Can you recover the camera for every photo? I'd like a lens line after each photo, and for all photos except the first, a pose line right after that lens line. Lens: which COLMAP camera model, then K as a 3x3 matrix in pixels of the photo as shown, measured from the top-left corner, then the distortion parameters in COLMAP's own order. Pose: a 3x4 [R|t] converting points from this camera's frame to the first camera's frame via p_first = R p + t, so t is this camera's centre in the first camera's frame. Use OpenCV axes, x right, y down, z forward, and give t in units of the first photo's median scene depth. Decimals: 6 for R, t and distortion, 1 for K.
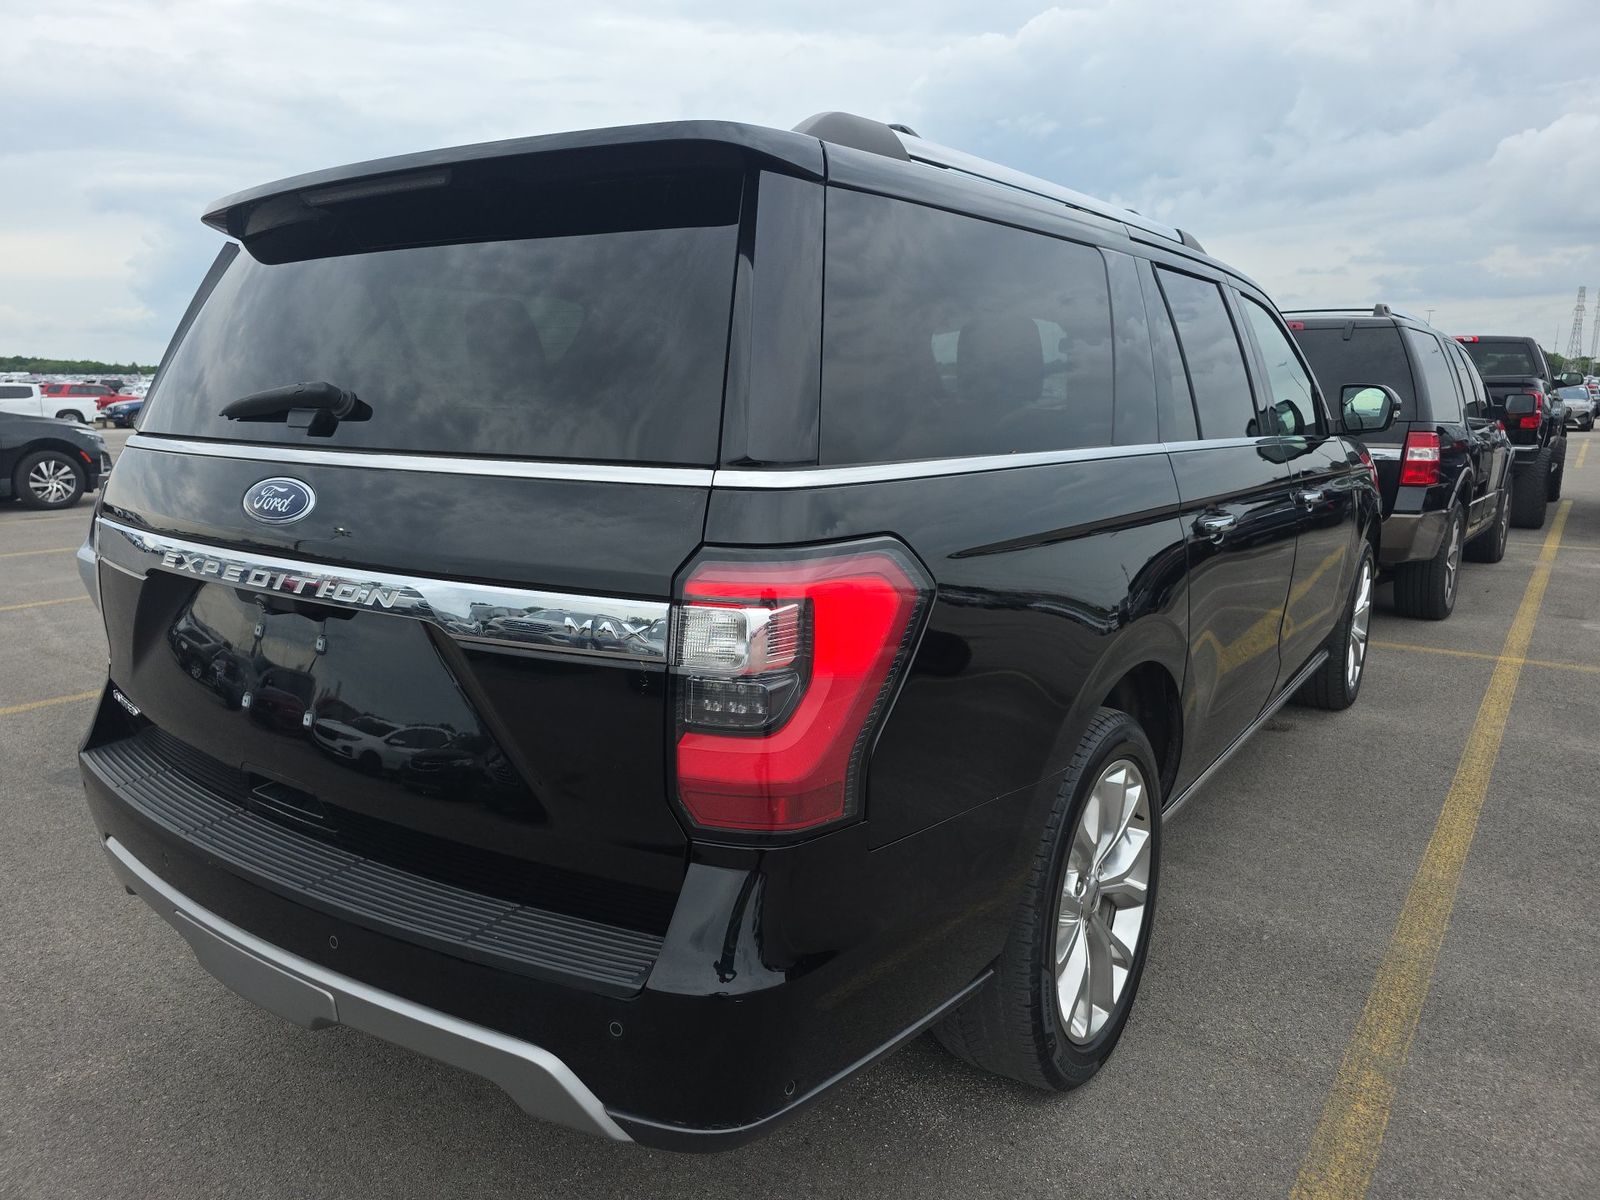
lens RADIAL K [[1103.1, 0, 775.1], [0, 1103.1, 604.9], [0, 0, 1]] dist [0.045390, -0.030654]
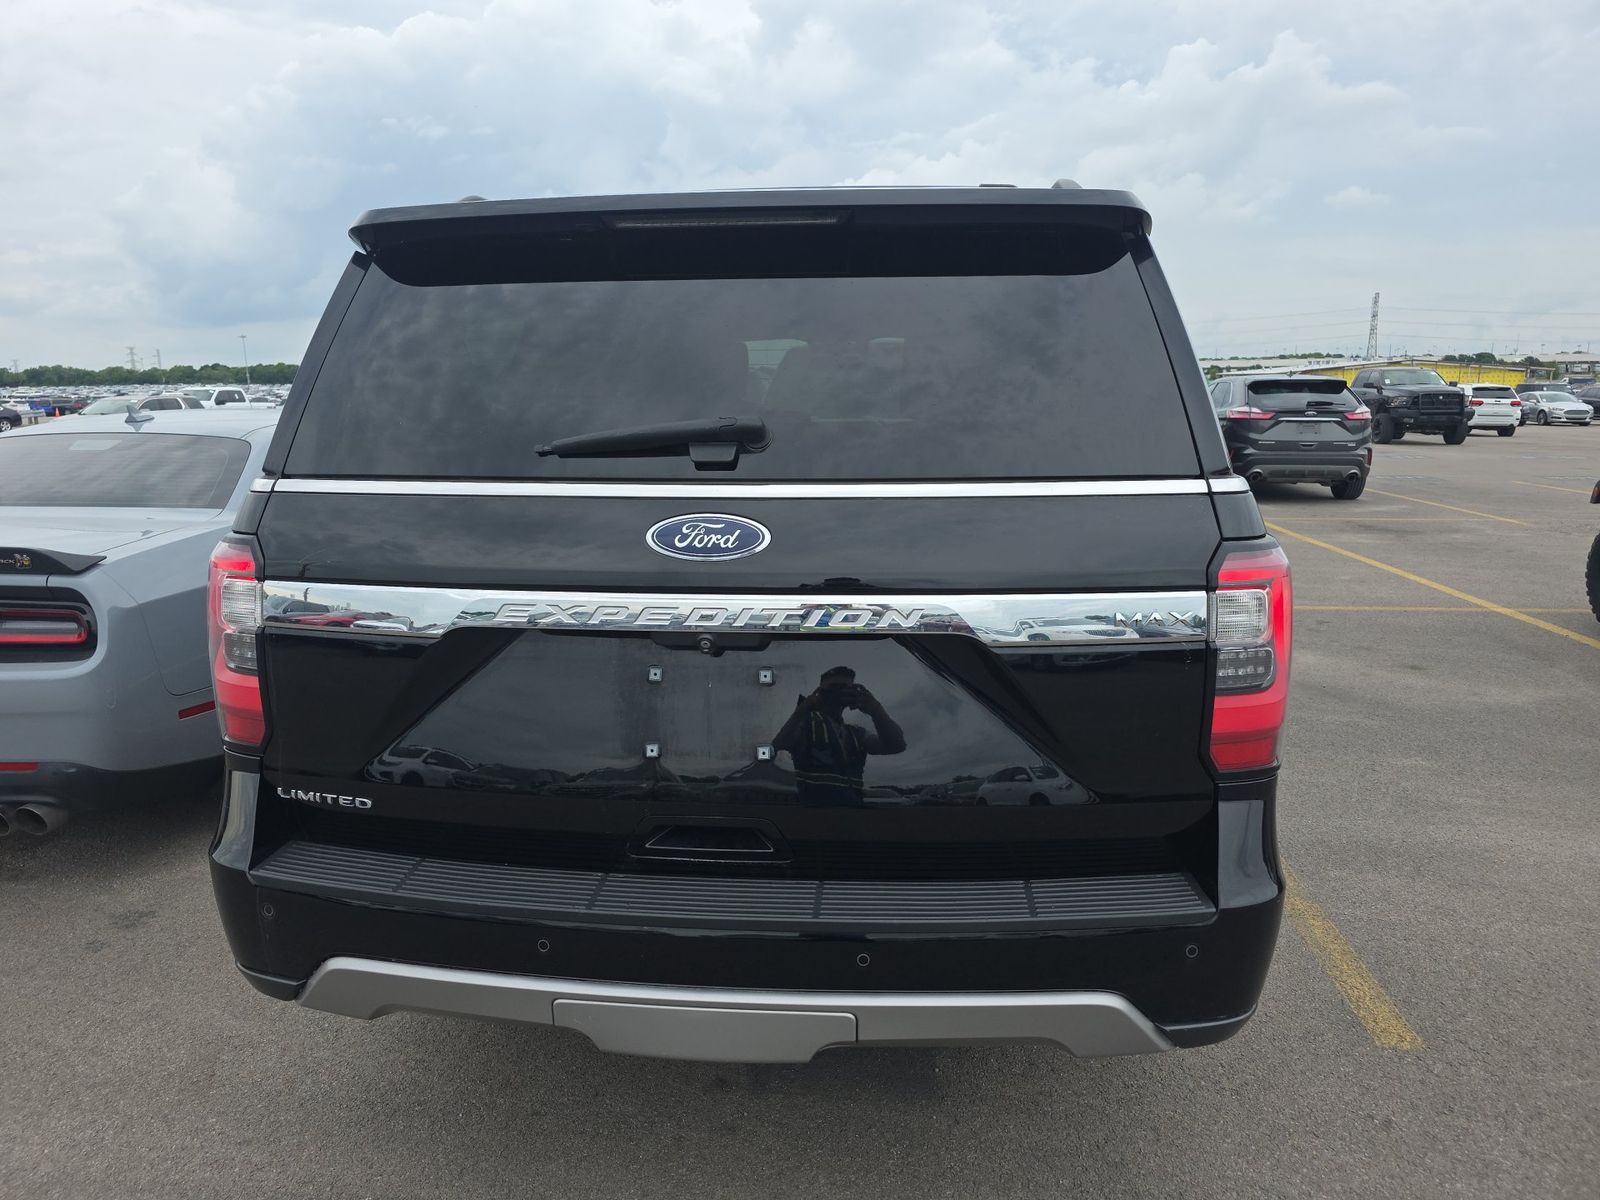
lens RADIAL K [[1103.1, 0, 785.5], [0, 1103.1, 595.1], [0, 0, 1]] dist [0.045390, -0.030654]
pose [[0.872041, -0.098981, 0.479319, -0.862870], [0.105653, 0.994317, 0.013113, -0.048922], [-0.477893, 0.039206, 0.877543, 0.117860]]
